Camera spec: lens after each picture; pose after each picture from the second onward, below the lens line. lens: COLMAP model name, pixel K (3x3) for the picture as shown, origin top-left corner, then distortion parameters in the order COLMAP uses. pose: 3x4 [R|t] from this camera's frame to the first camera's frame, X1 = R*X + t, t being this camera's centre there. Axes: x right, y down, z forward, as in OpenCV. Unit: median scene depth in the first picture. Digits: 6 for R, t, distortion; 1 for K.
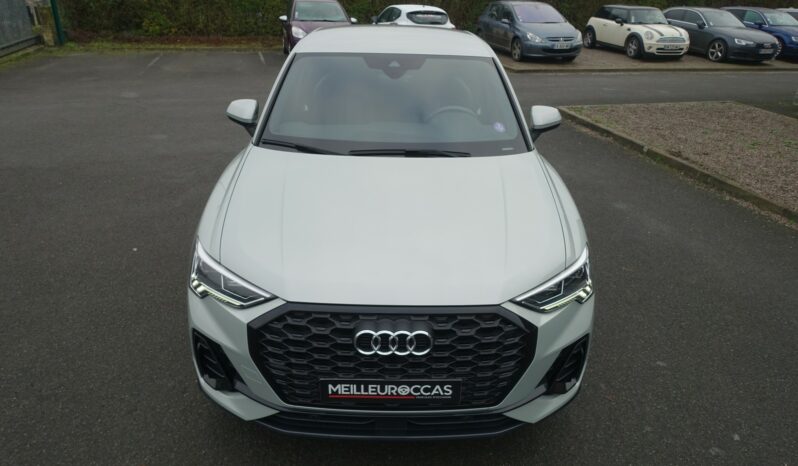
lens RADIAL K [[553.5, 0, 396.8], [0, 553.5, 231.6], [0, 0, 1]] dist [-0.004517, 0.006692]
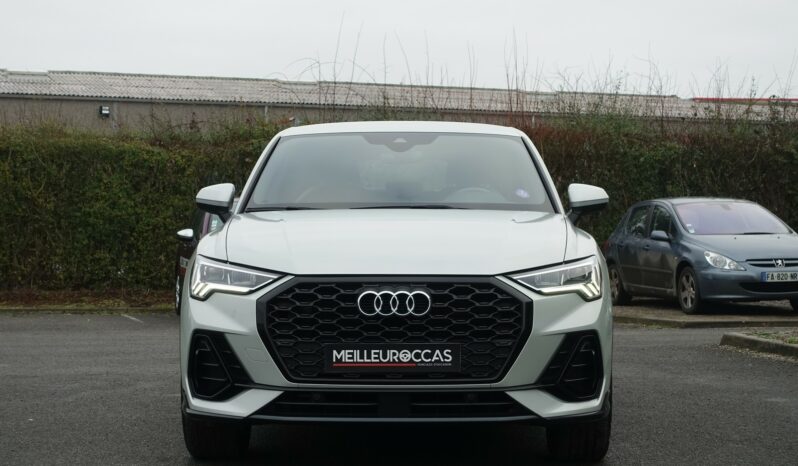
lens RADIAL K [[1734.1, 0, 397.8], [0, 1734.1, 235.2], [0, 0, 1]] dist [0.002640, 0.000000]
pose [[0.999432, -0.022807, -0.024804, 0.084671], [0.010258, 0.907110, -0.420770, 1.448381], [0.032096, 0.420276, 0.906828, -2.046566]]
